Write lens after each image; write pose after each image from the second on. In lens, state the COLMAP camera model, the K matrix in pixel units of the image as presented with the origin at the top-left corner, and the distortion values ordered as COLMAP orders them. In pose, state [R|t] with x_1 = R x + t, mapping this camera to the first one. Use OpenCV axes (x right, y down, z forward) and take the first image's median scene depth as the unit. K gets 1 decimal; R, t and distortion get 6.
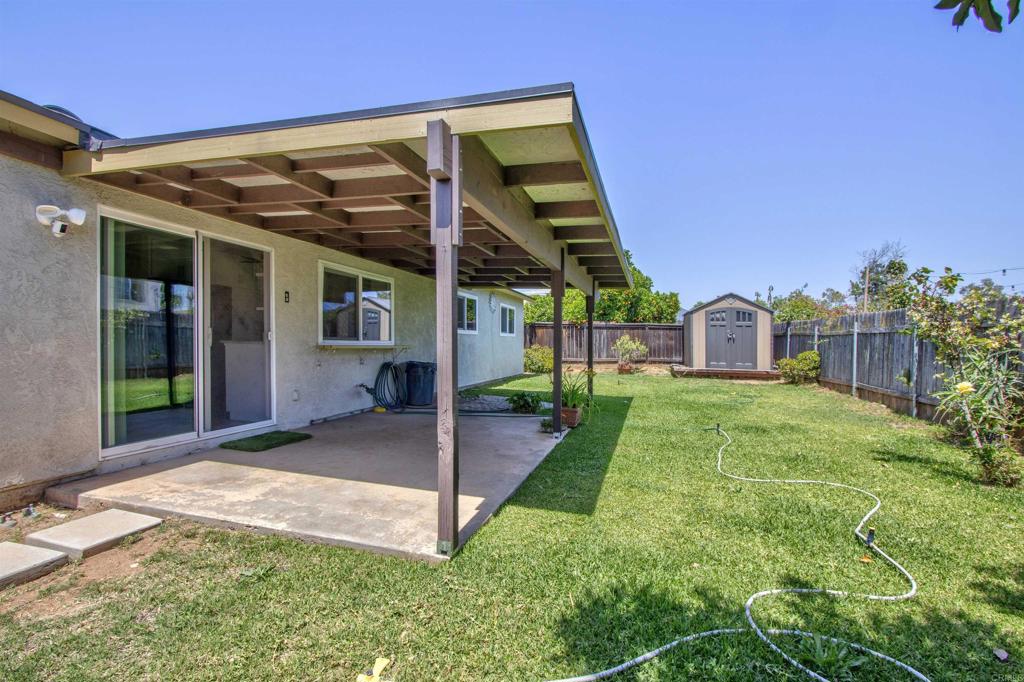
lens RADIAL K [[488.4, 0, 510.5], [0, 488.4, 350.7], [0, 0, 1]] dist [-0.016216, 0.000974]
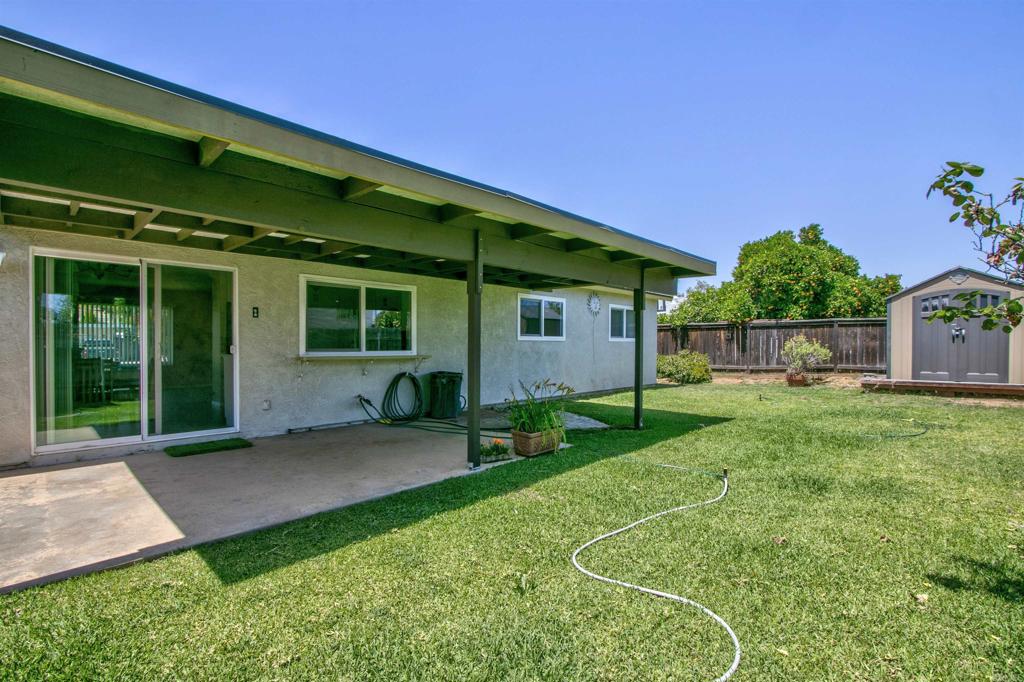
lens RADIAL K [[488.4, 0, 510.5], [0, 488.4, 350.7], [0, 0, 1]] dist [-0.016216, 0.000974]
pose [[0.885191, -0.018676, -0.464853, 0.411436], [0.012076, 0.999780, -0.017170, -0.000899], [0.465071, 0.009585, 0.885221, 0.249410]]
